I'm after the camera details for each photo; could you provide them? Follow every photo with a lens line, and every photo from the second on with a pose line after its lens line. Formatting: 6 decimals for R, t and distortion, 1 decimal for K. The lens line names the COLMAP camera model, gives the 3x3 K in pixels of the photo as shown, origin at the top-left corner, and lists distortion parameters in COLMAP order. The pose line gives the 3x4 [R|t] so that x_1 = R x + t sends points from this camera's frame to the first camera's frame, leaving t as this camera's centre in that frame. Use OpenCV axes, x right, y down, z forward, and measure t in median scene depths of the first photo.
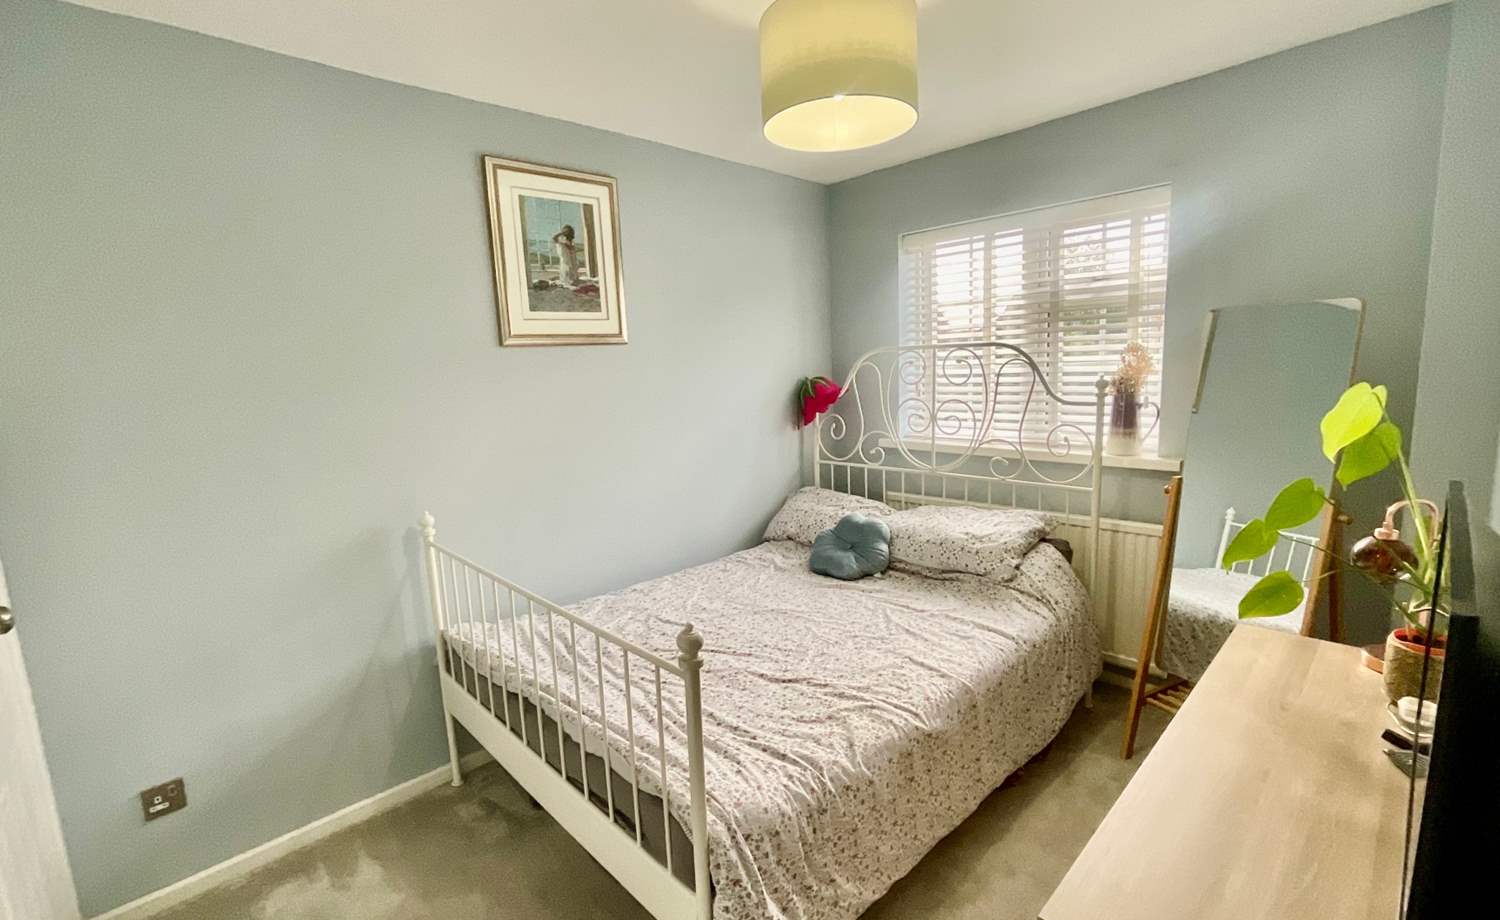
lens RADIAL K [[641.4, 0, 753.0], [0, 641.4, 463.3], [0, 0, 1]] dist [-0.000574, 0.000388]
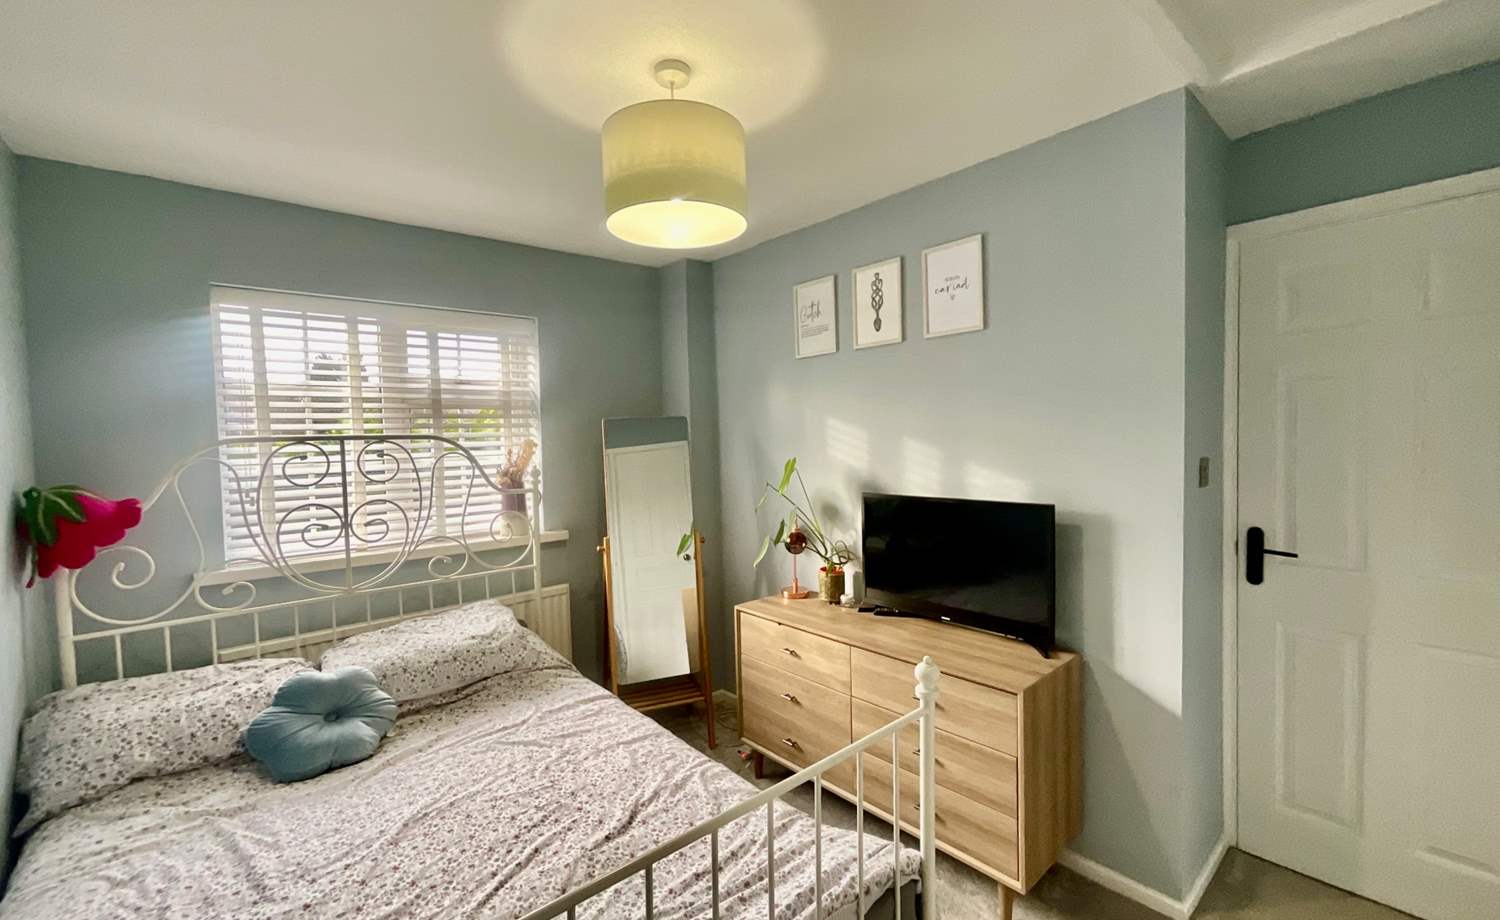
lens RADIAL K [[614.8, 0, 750.9], [0, 614.8, 461.9], [0, 0, 1]] dist [-0.000210, 0.000198]
pose [[0.066541, -0.001052, 0.997783, -0.471682], [0.180824, 0.983454, -0.011022, -0.051091], [-0.981262, 0.181156, 0.065630, 0.460076]]
